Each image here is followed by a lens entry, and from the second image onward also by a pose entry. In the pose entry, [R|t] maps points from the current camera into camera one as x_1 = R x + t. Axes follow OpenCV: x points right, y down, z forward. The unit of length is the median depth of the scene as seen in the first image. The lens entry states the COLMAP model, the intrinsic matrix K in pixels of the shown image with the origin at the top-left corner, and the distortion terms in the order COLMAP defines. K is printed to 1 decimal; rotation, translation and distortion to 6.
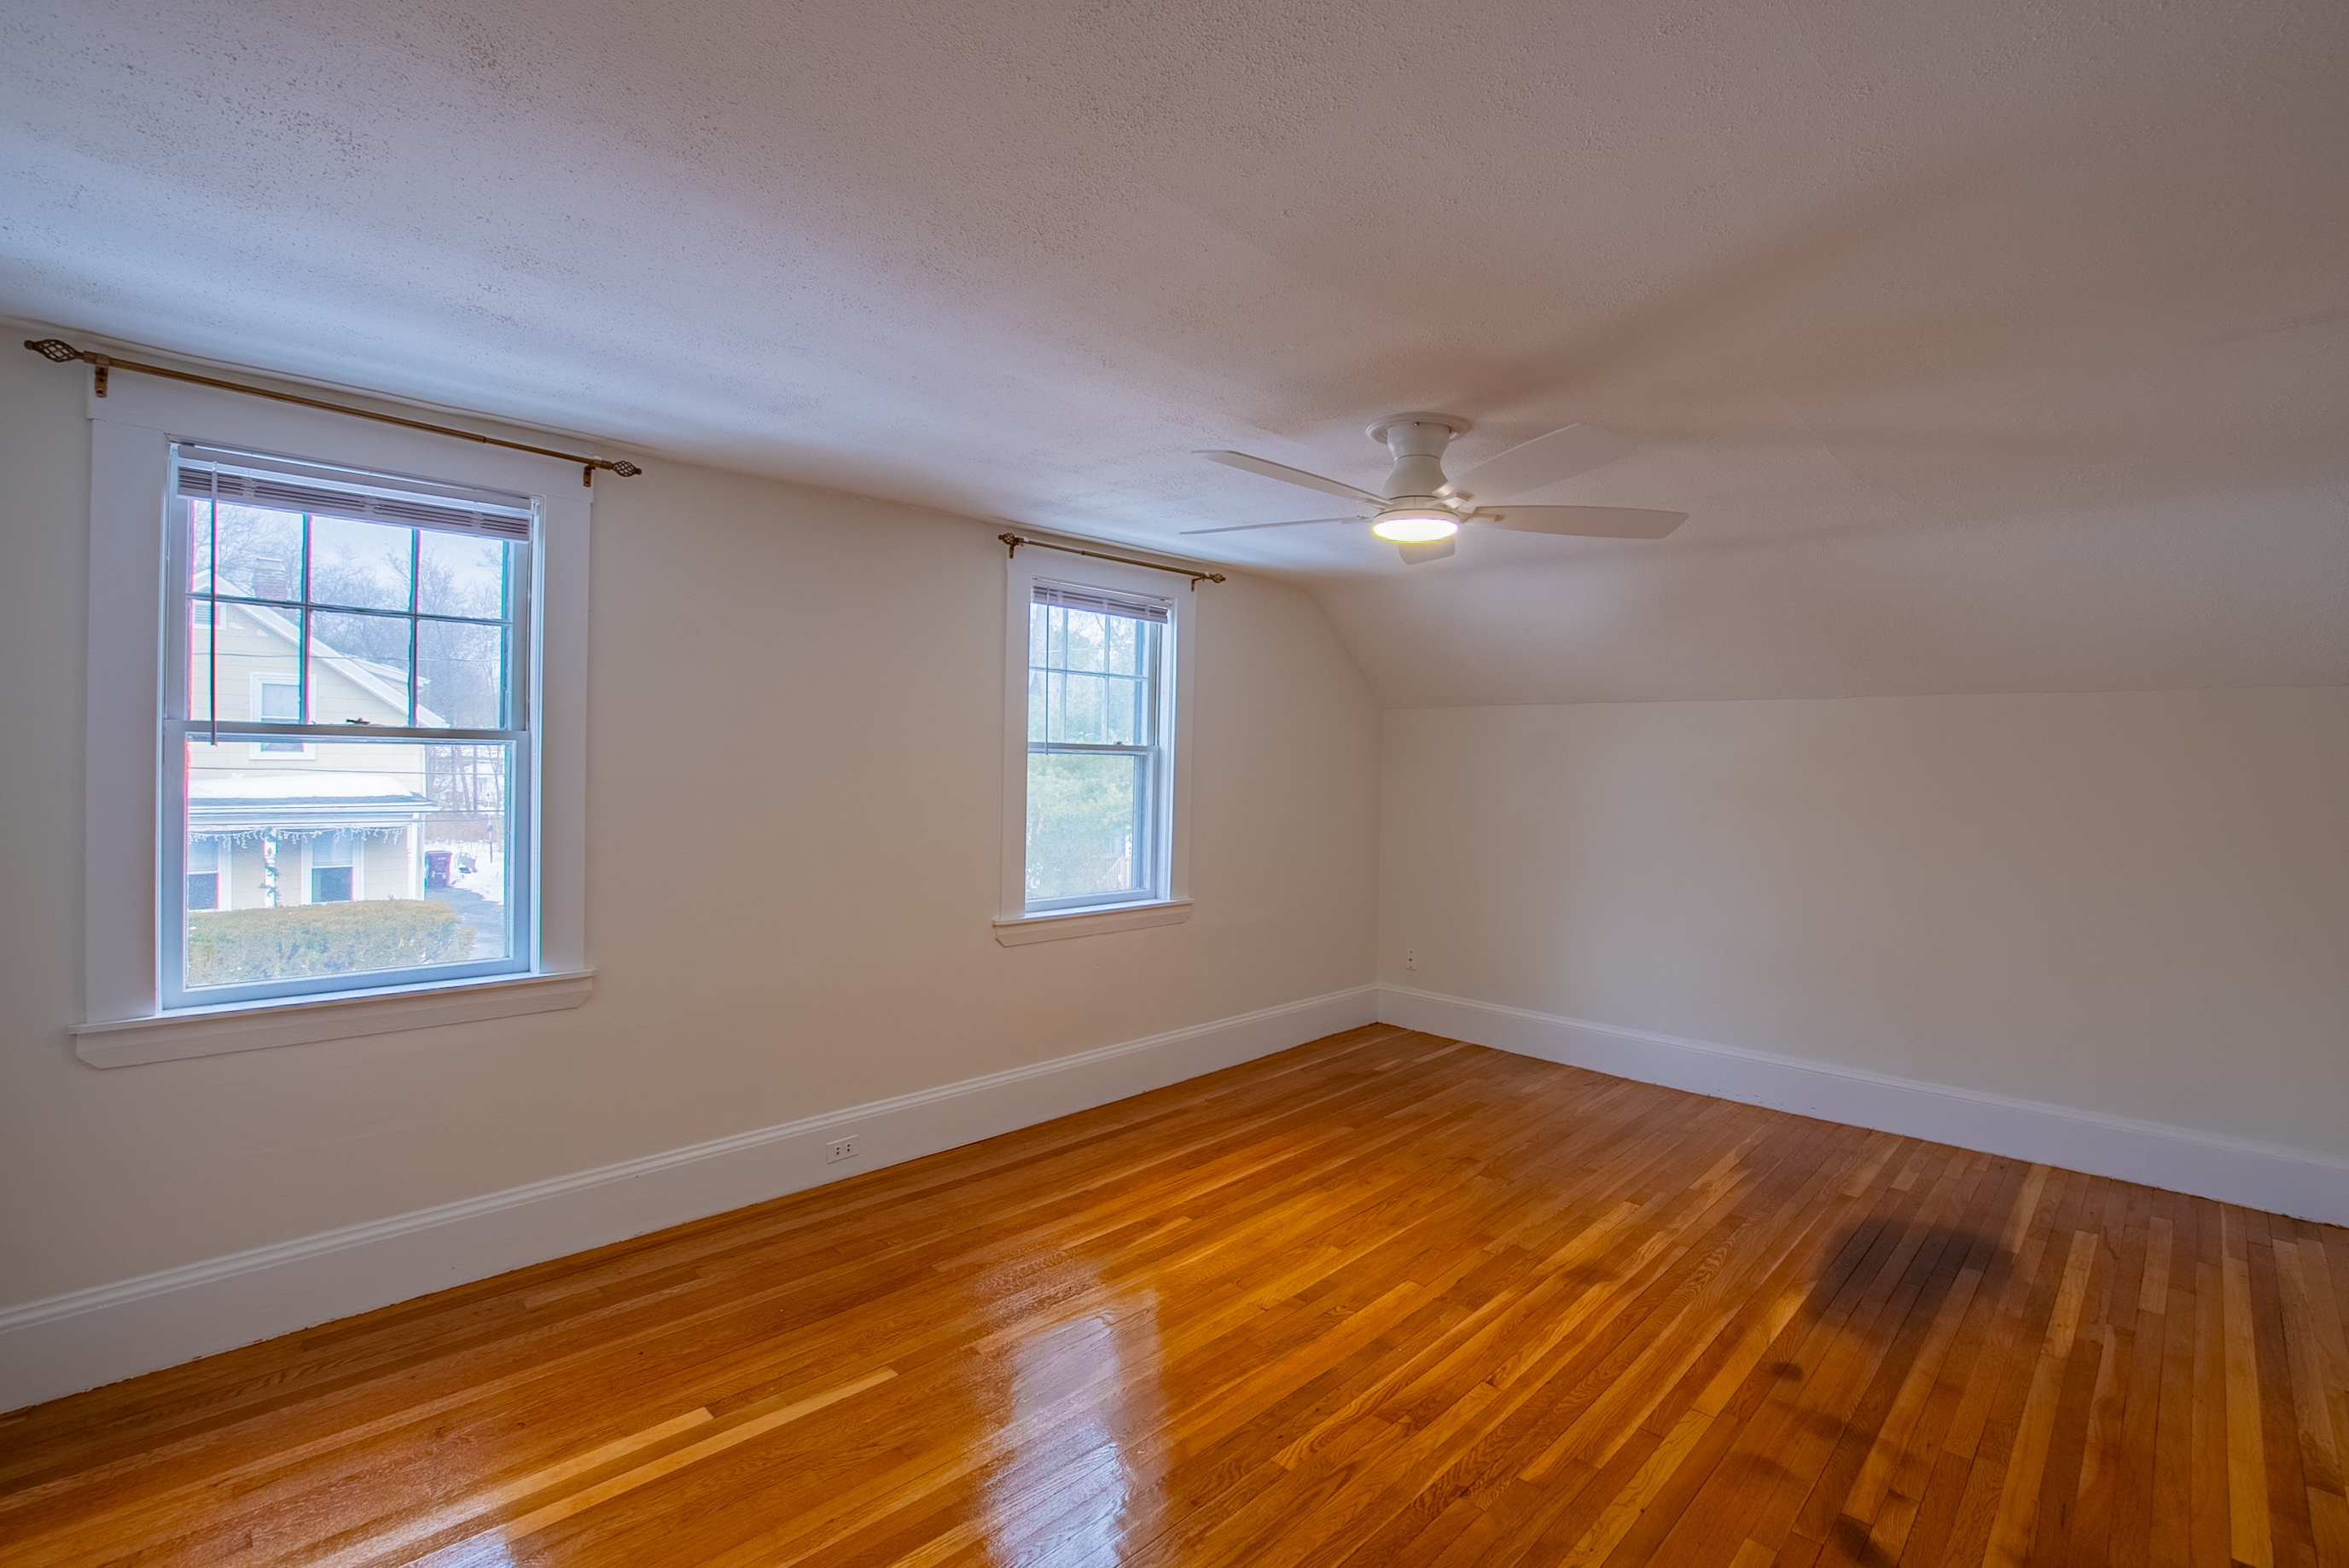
lens RADIAL K [[1053.7, 0, 1195.8], [0, 1053.7, 772.5], [0, 0, 1]] dist [-0.035696, 0.006560]
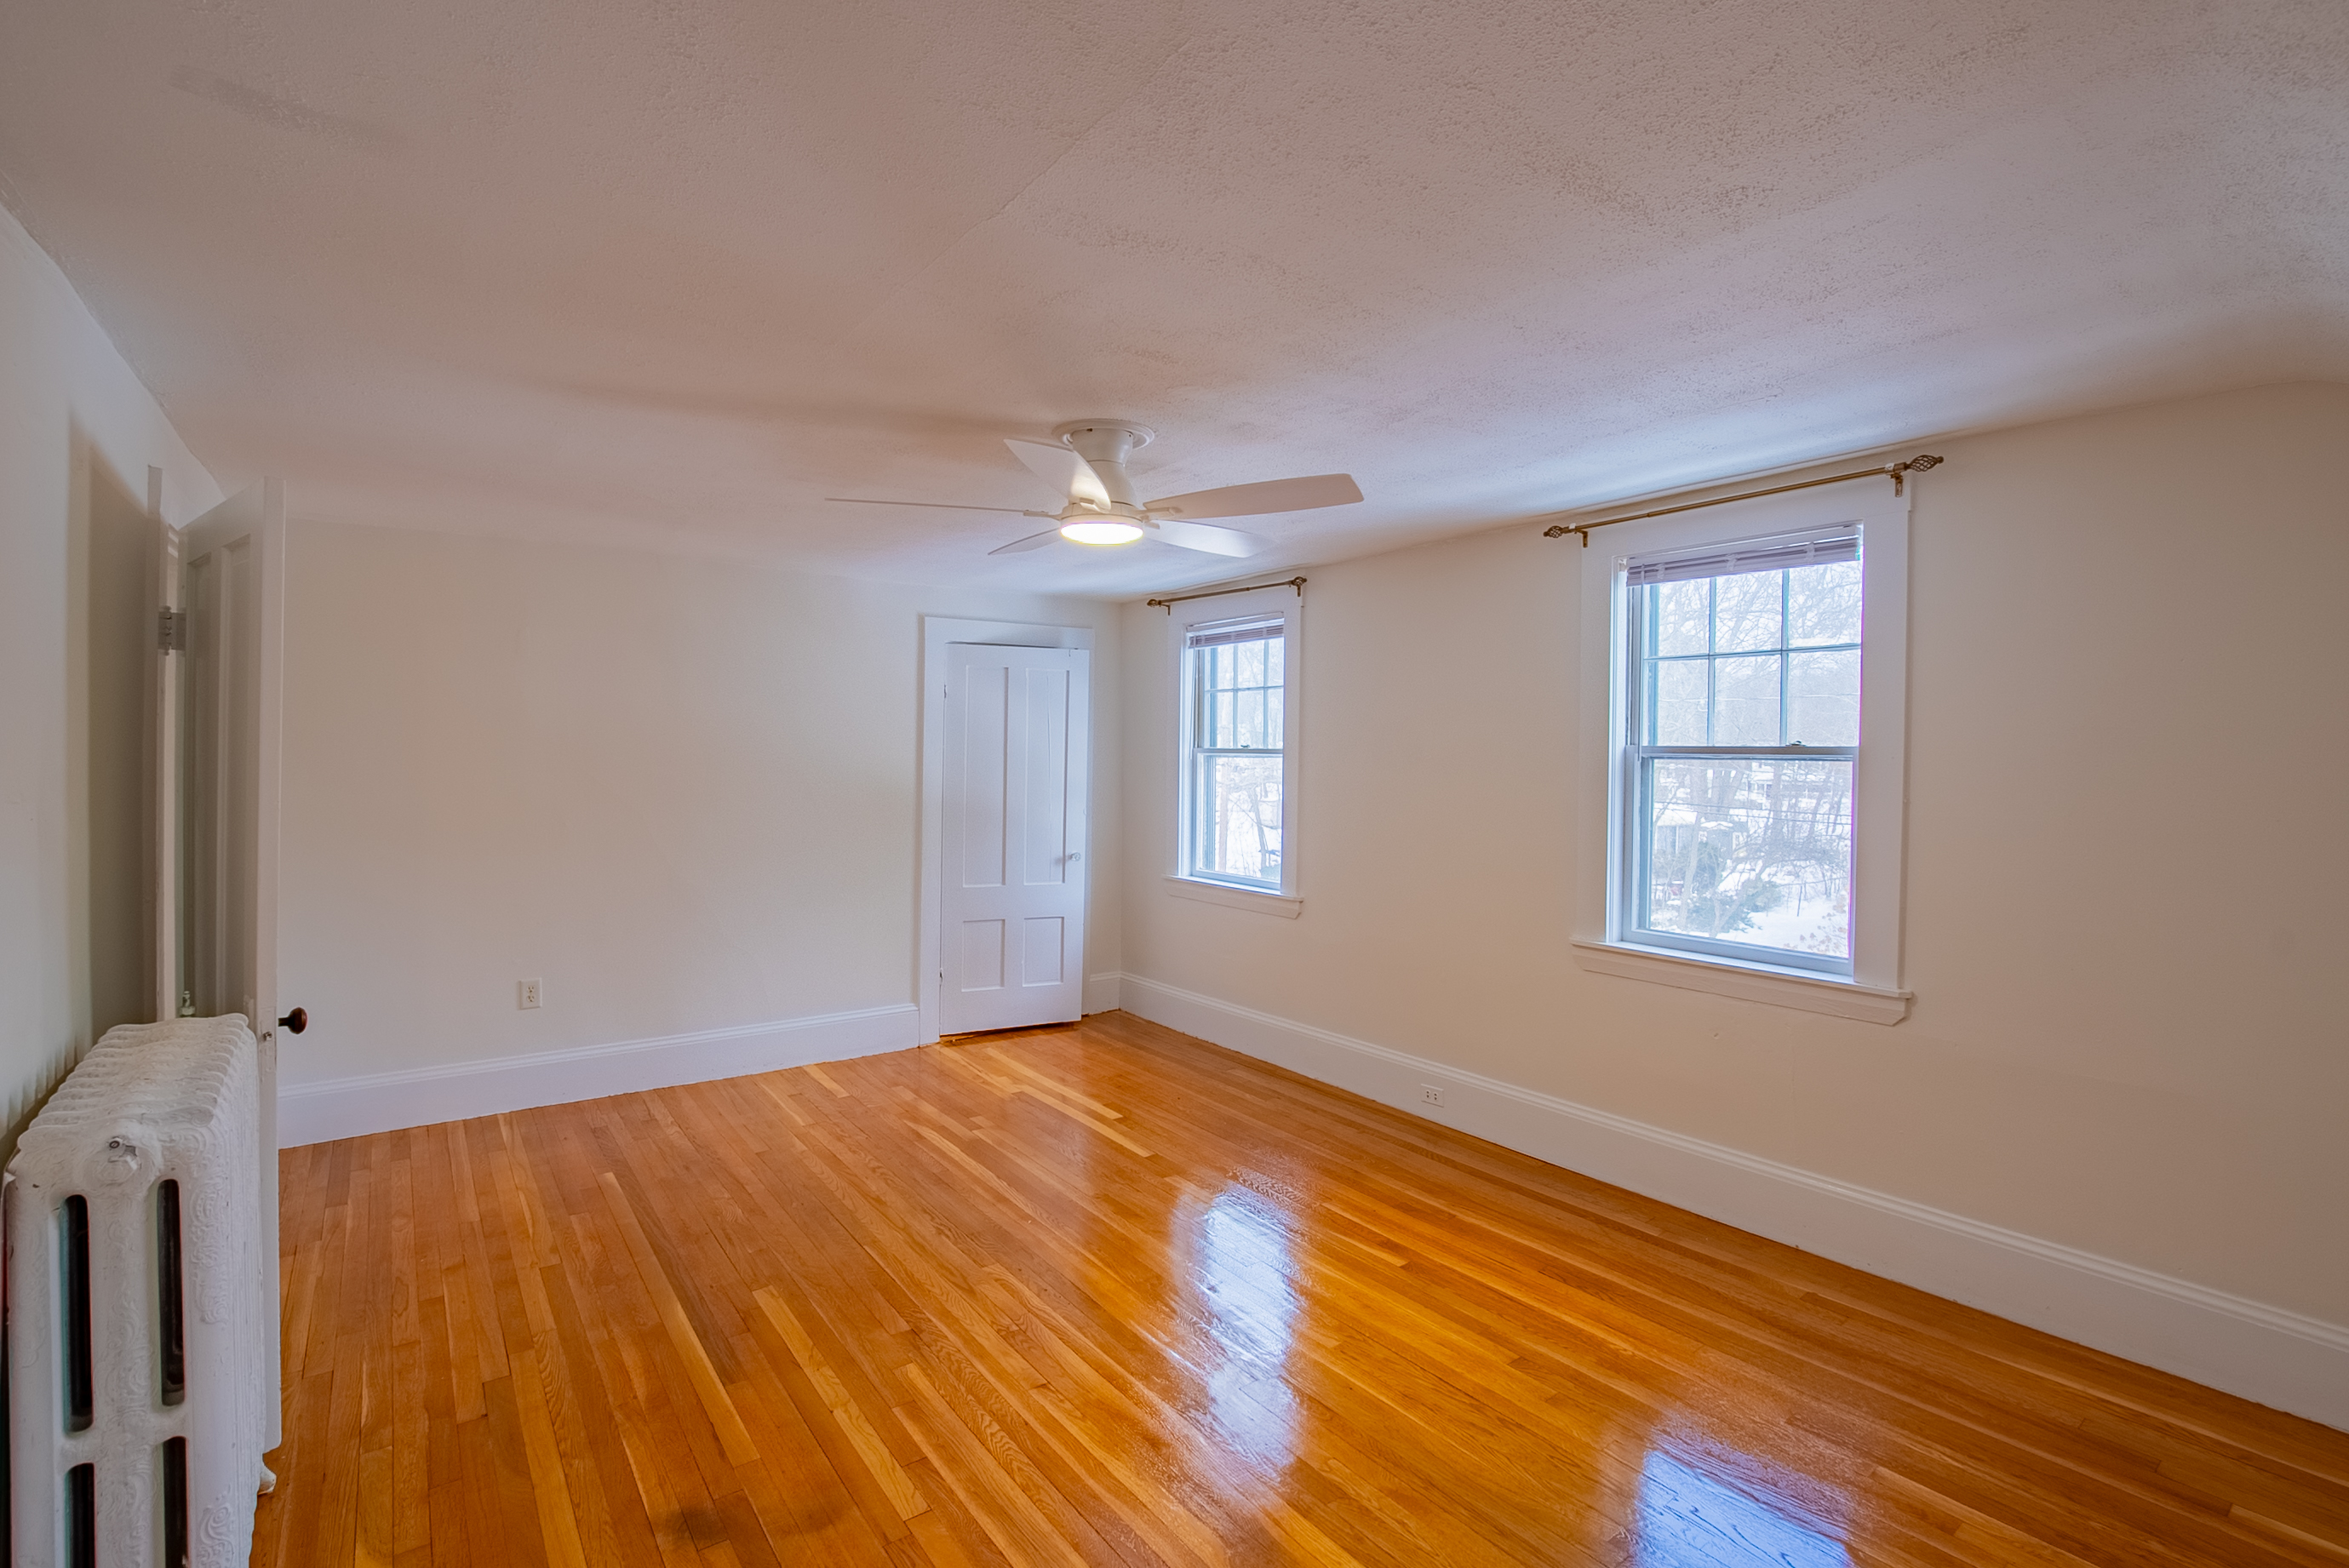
lens RADIAL K [[1053.7, 0, 1195.8], [0, 1053.7, 772.5], [0, 0, 1]] dist [-0.035696, 0.006560]
pose [[-0.146692, -0.002498, -0.989179, 0.901412], [-0.021044, 0.999778, 0.000596, -0.000400], [0.988958, 0.020904, -0.146712, 0.925344]]
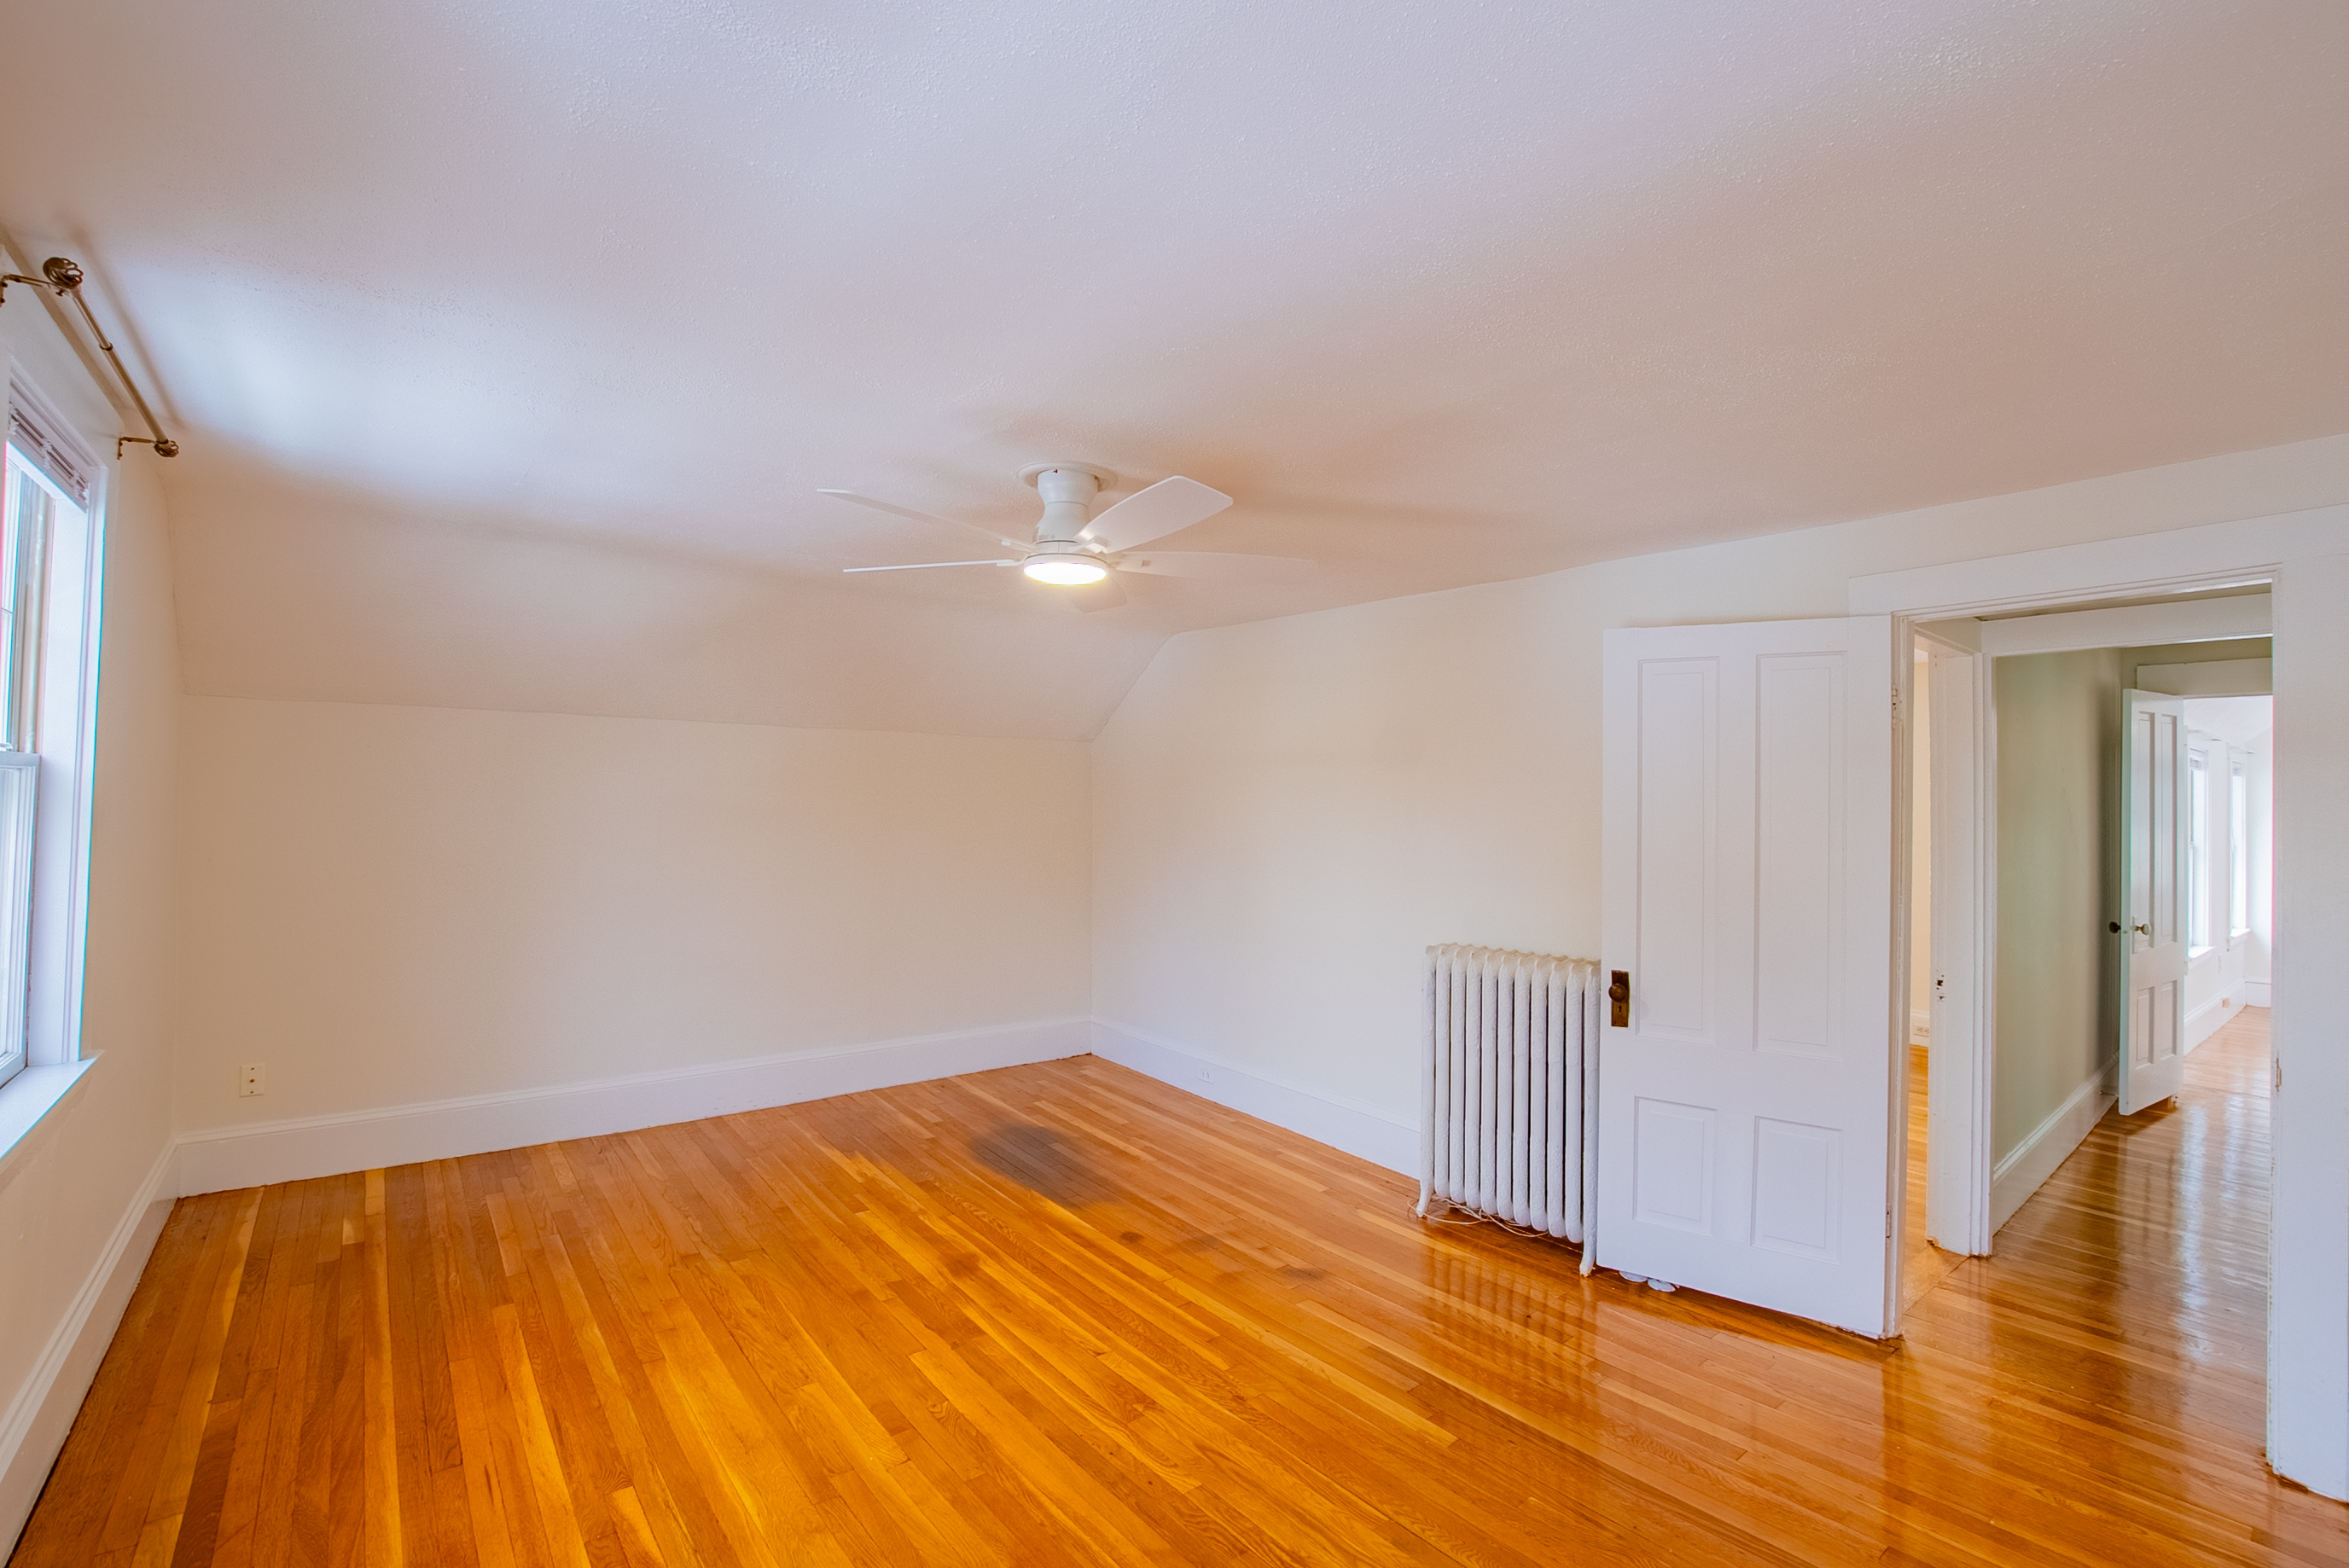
lens RADIAL K [[1053.7, 0, 1195.8], [0, 1053.7, 772.5], [0, 0, 1]] dist [-0.035696, 0.006560]
pose [[0.119583, 0.006457, 0.992803, -0.596646], [-0.004977, 0.999970, -0.005904, -0.023707], [-0.992812, -0.004235, 0.119612, 0.554067]]
